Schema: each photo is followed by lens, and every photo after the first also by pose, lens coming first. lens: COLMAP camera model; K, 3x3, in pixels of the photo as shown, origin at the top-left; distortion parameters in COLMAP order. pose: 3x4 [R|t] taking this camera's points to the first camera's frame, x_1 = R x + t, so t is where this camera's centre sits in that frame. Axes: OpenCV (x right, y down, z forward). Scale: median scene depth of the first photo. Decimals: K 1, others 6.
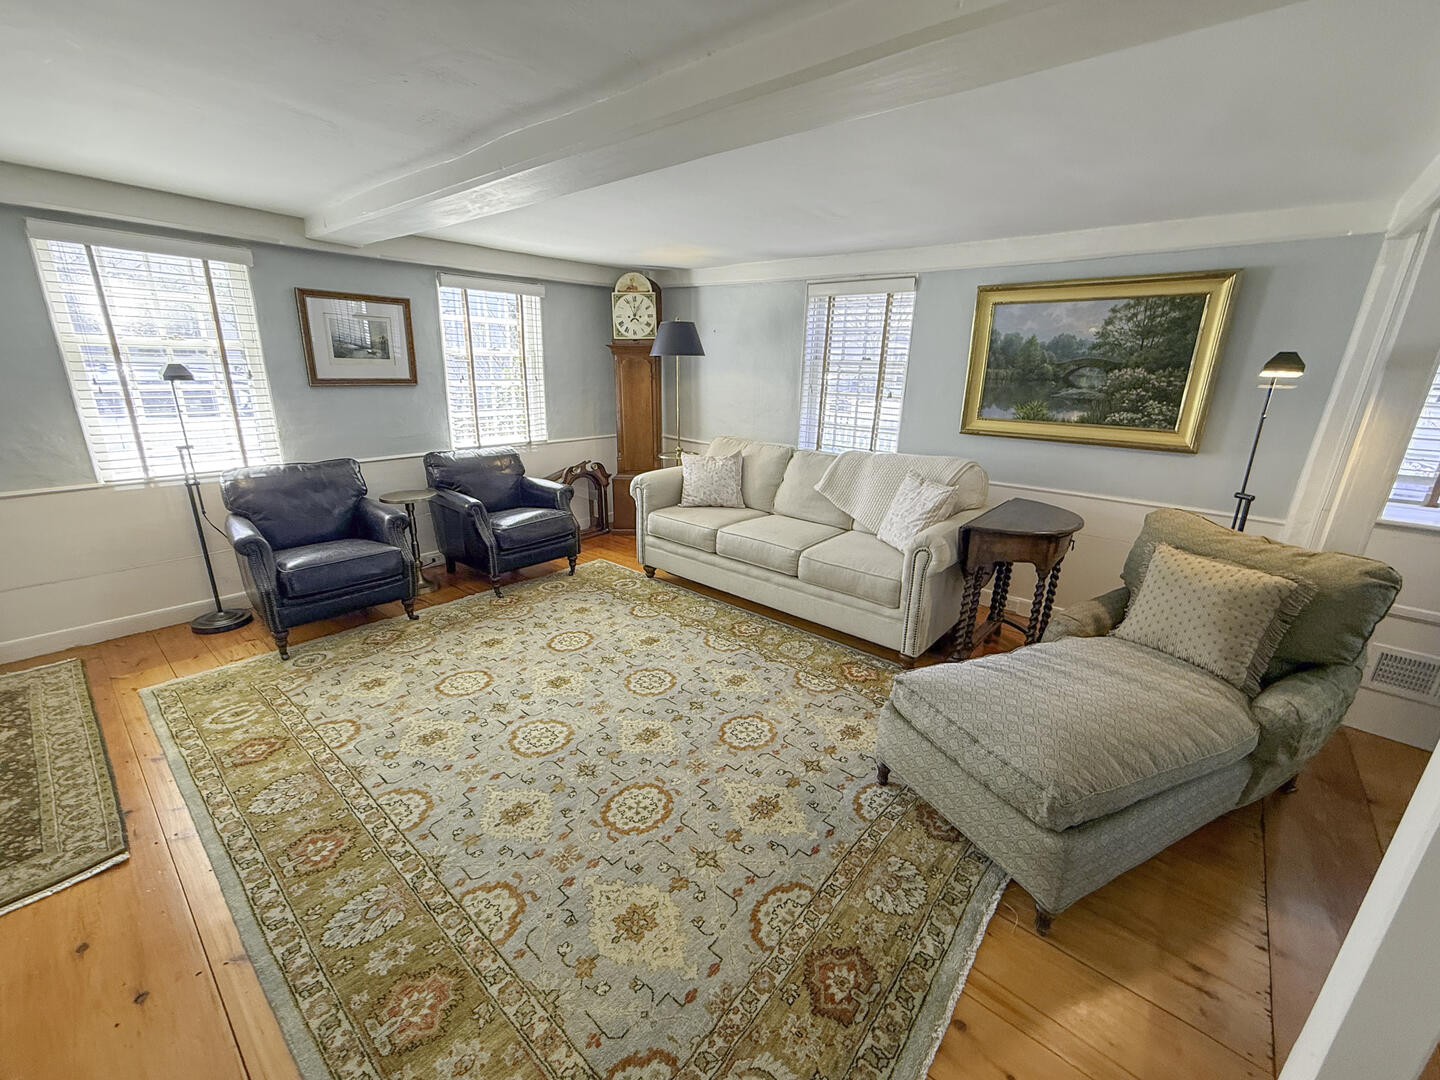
lens RADIAL K [[606.6, 0, 716.6], [0, 606.6, 543.0], [0, 0, 1]] dist [0.000192, 0.000176]
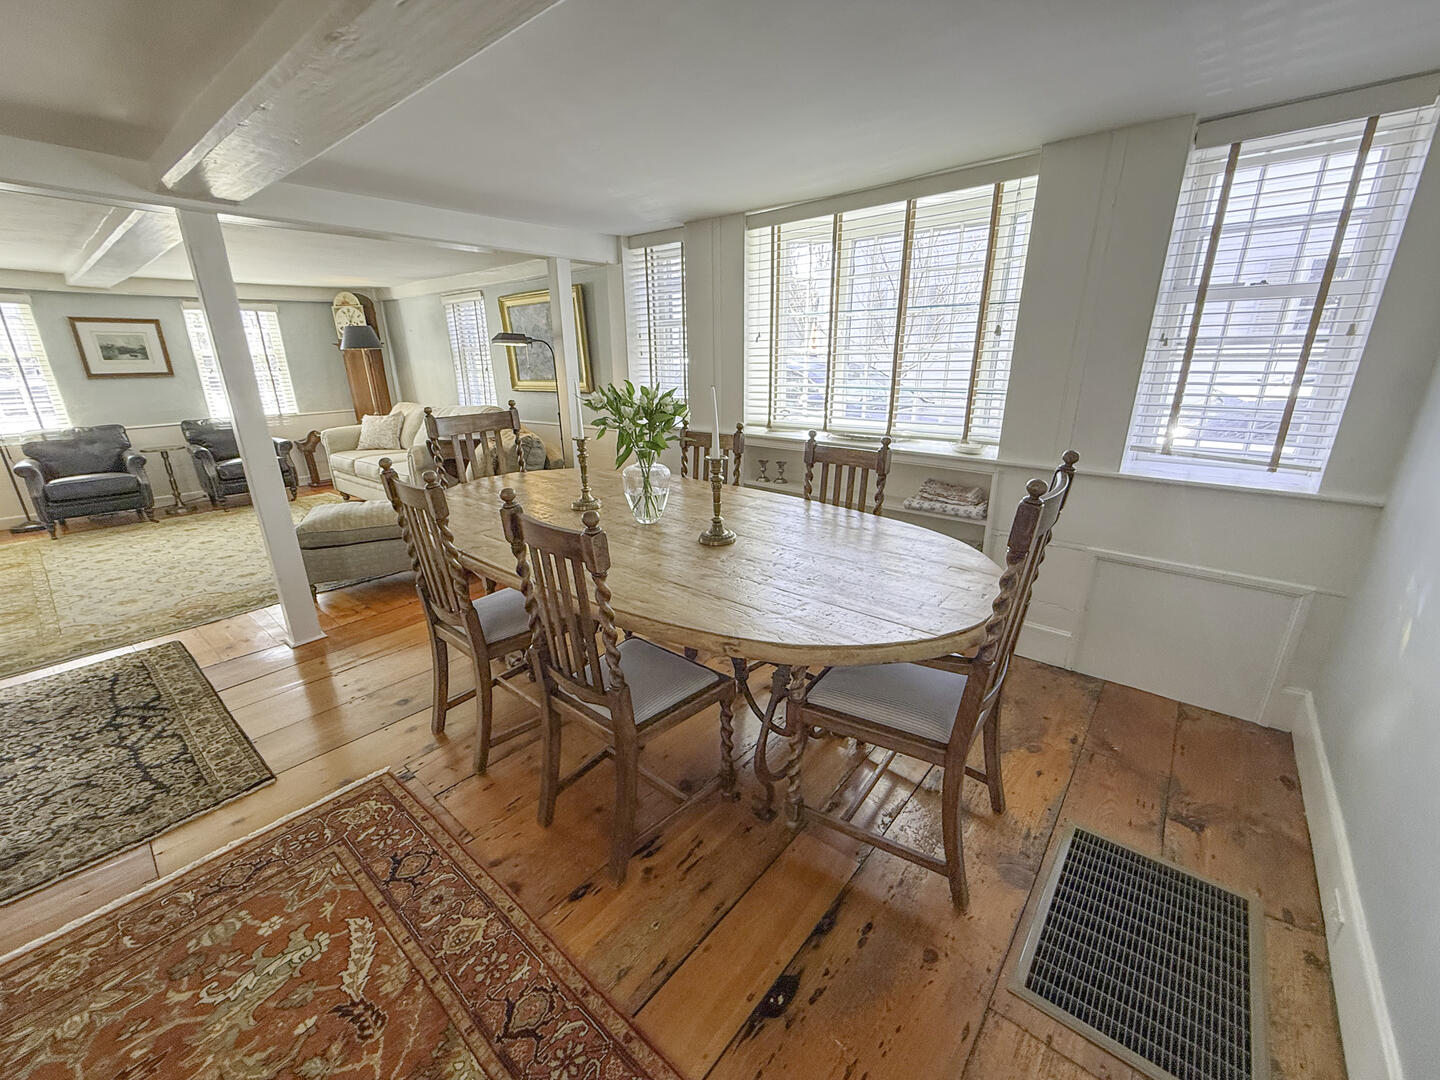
lens RADIAL K [[606.6, 0, 721.4], [0, 606.6, 546.5], [0, 0, 1]] dist [0.000192, 0.000176]
pose [[0.999039, -0.043237, -0.007233, 0.953074], [0.043350, 0.998928, 0.016241, 0.218769], [0.006523, -0.016539, 0.999842, -0.560826]]
